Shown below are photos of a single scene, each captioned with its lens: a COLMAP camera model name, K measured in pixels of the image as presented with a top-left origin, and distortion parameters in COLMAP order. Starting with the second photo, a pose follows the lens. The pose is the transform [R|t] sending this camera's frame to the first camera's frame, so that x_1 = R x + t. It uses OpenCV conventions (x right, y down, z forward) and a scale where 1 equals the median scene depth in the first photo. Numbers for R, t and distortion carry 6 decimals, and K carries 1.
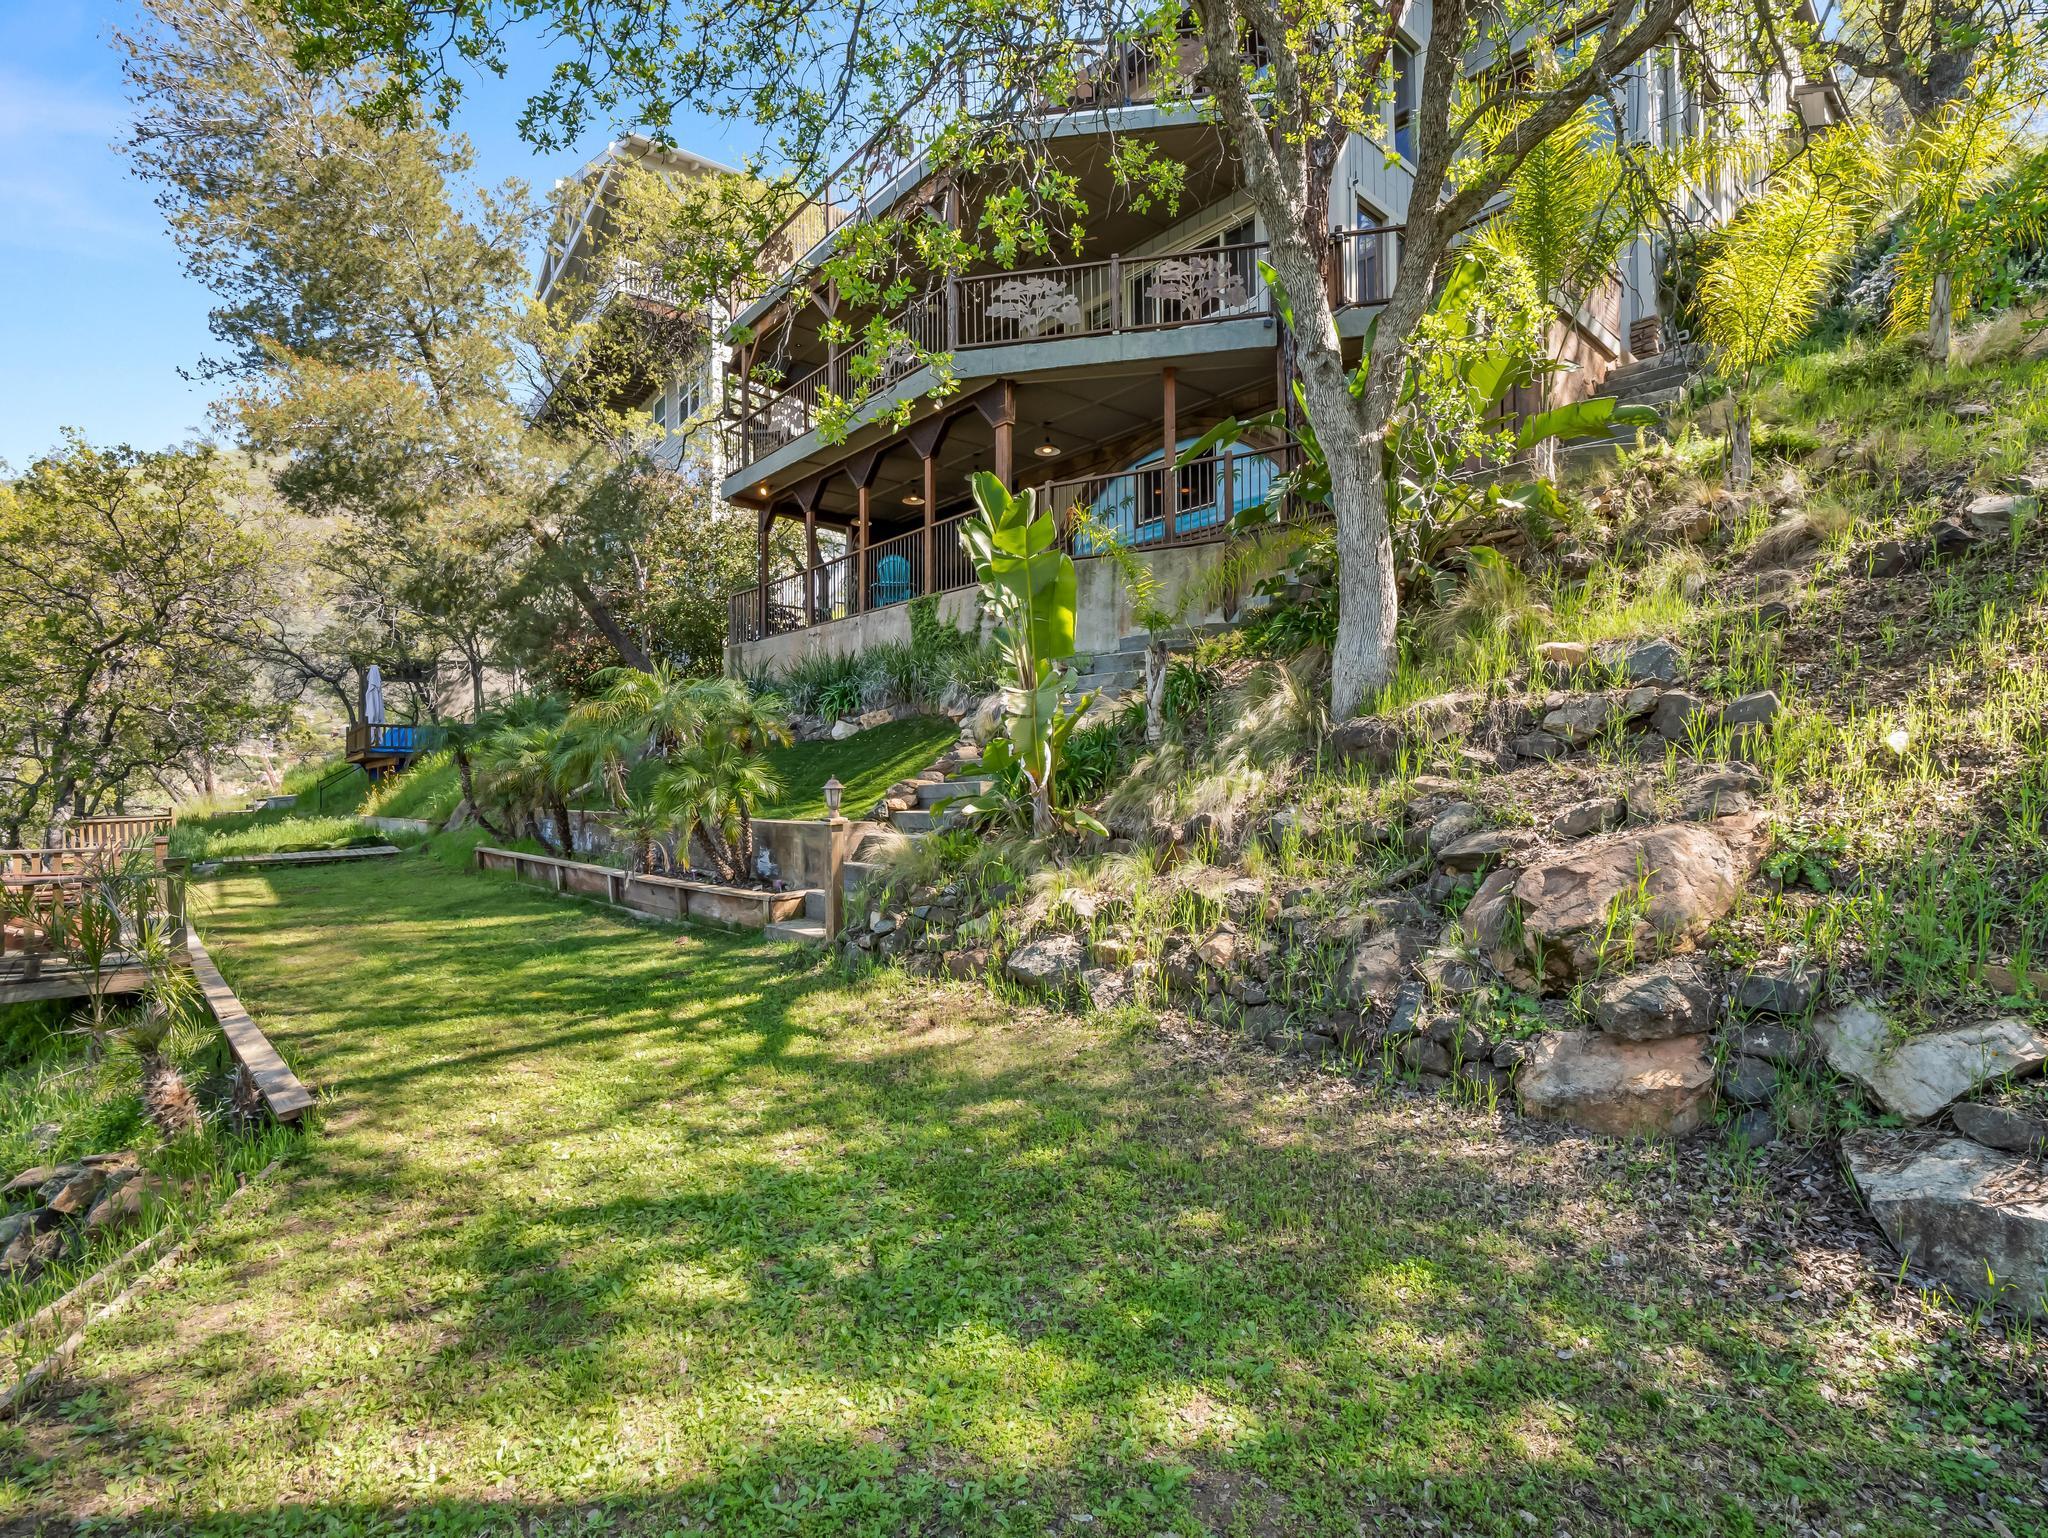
lens RADIAL K [[995.6, 0, 1014.0], [0, 995.6, 771.8], [0, 0, 1]] dist [-0.002307, -0.009683]
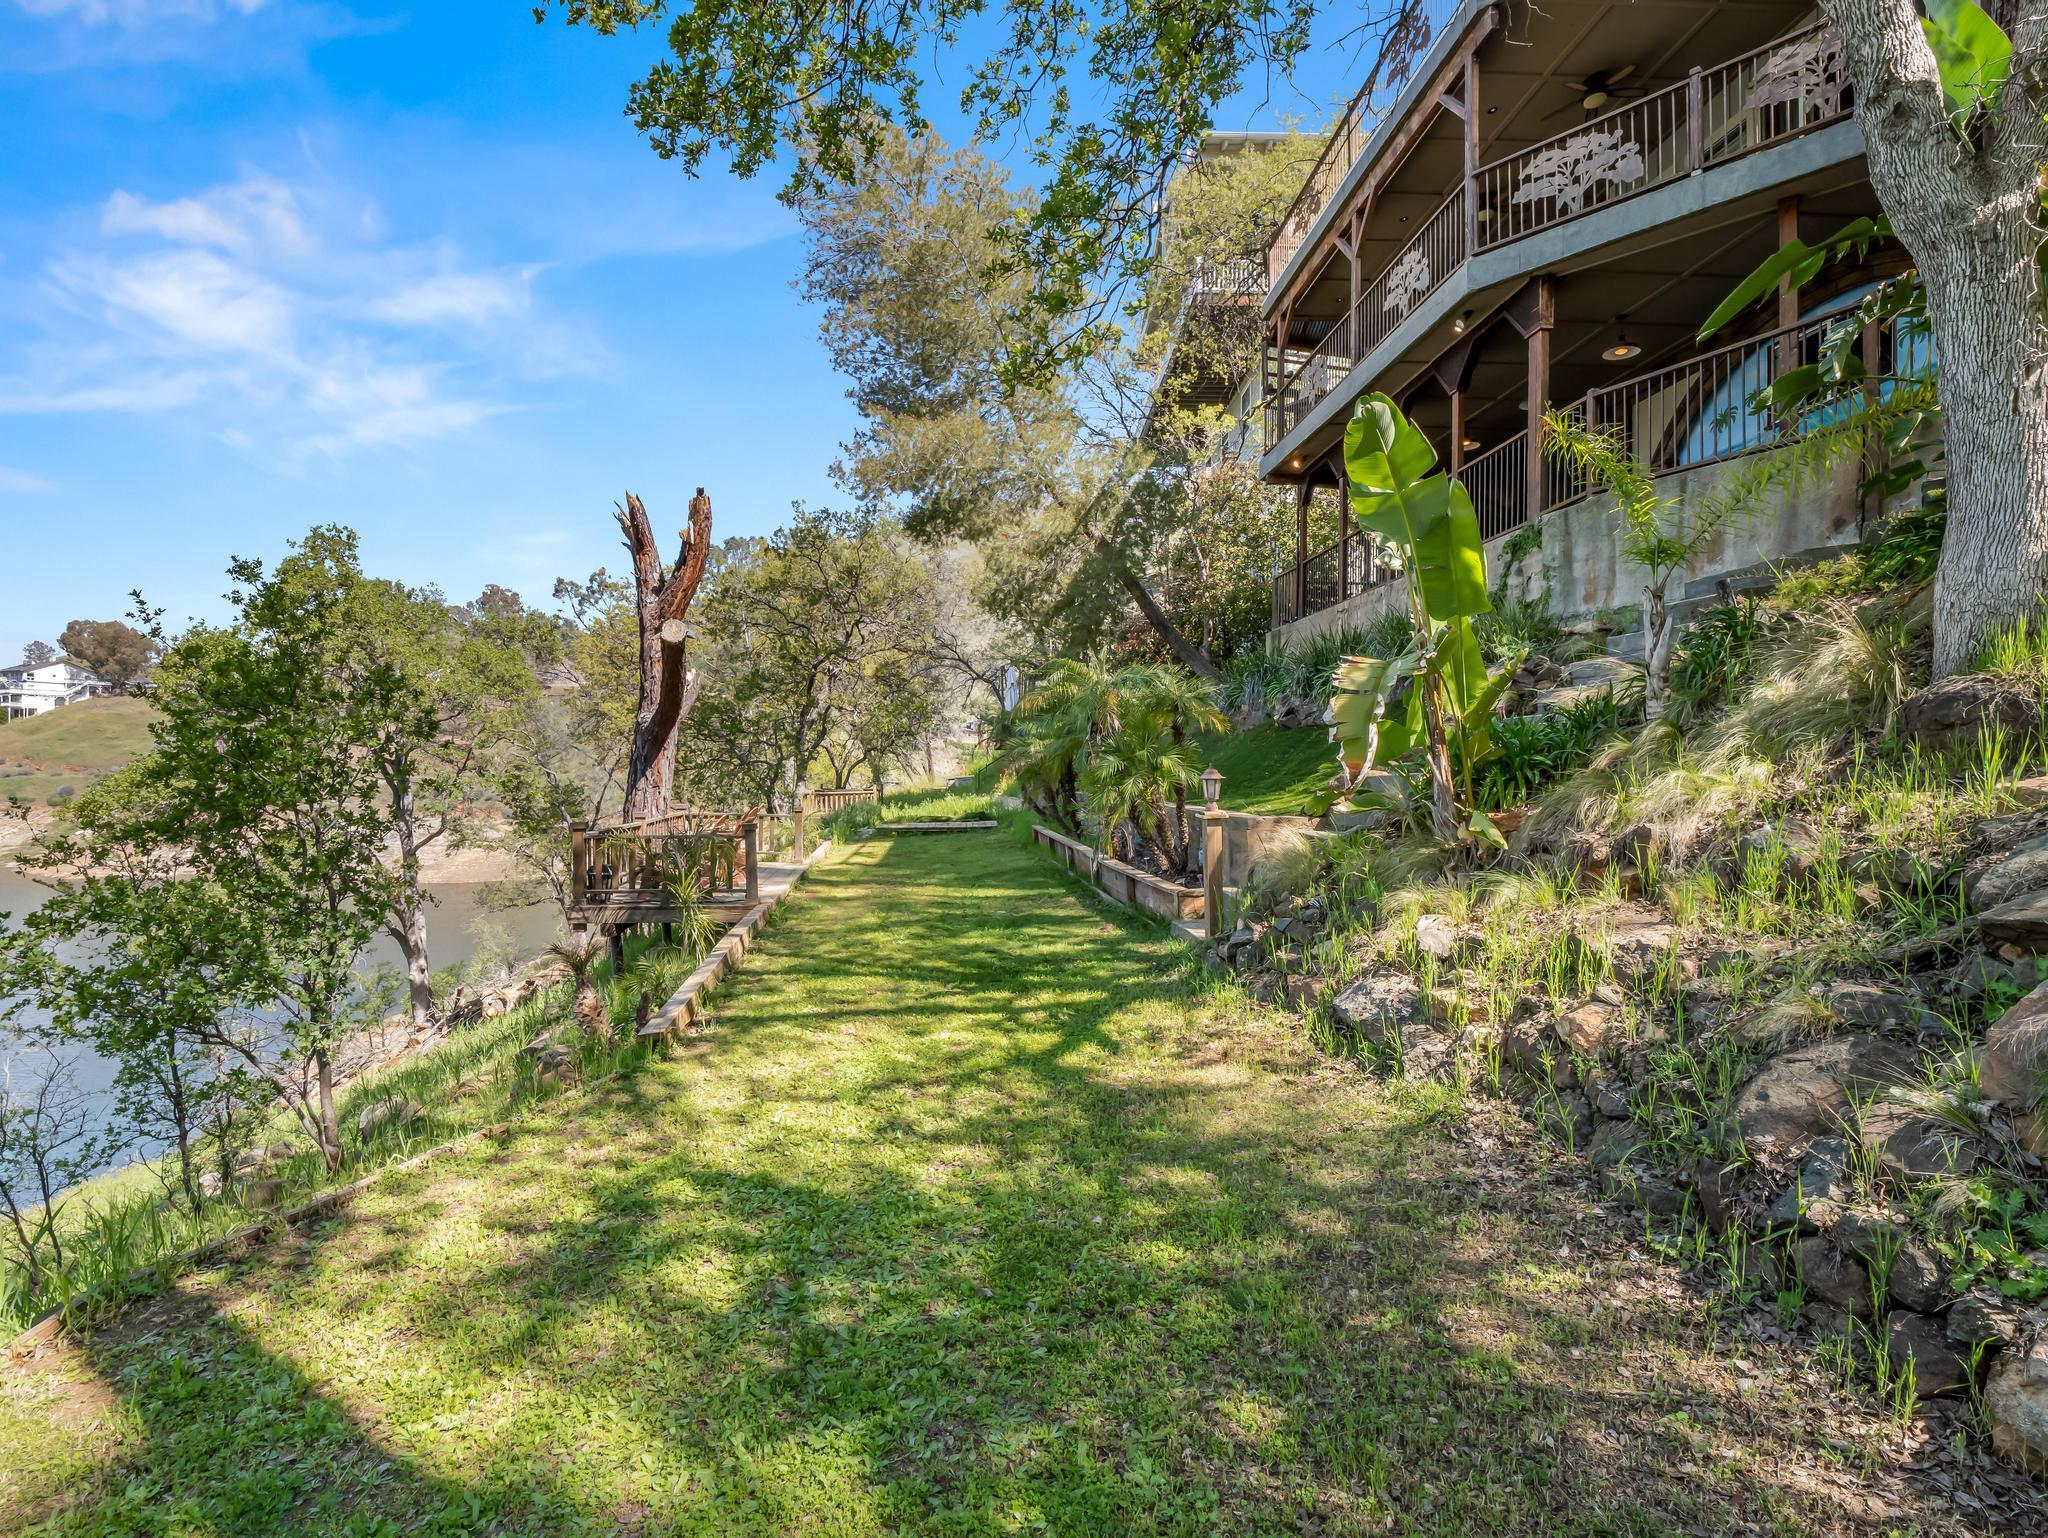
lens RADIAL K [[996.7, 0, 1024.0], [0, 996.7, 769.0], [0, 0, 1]] dist [-0.010668, -0.001609]
pose [[0.808021, 0.011567, -0.589040, 0.273029], [-0.005198, 0.999908, 0.012504, -0.003435], [0.589130, -0.007041, 0.808007, 0.208961]]
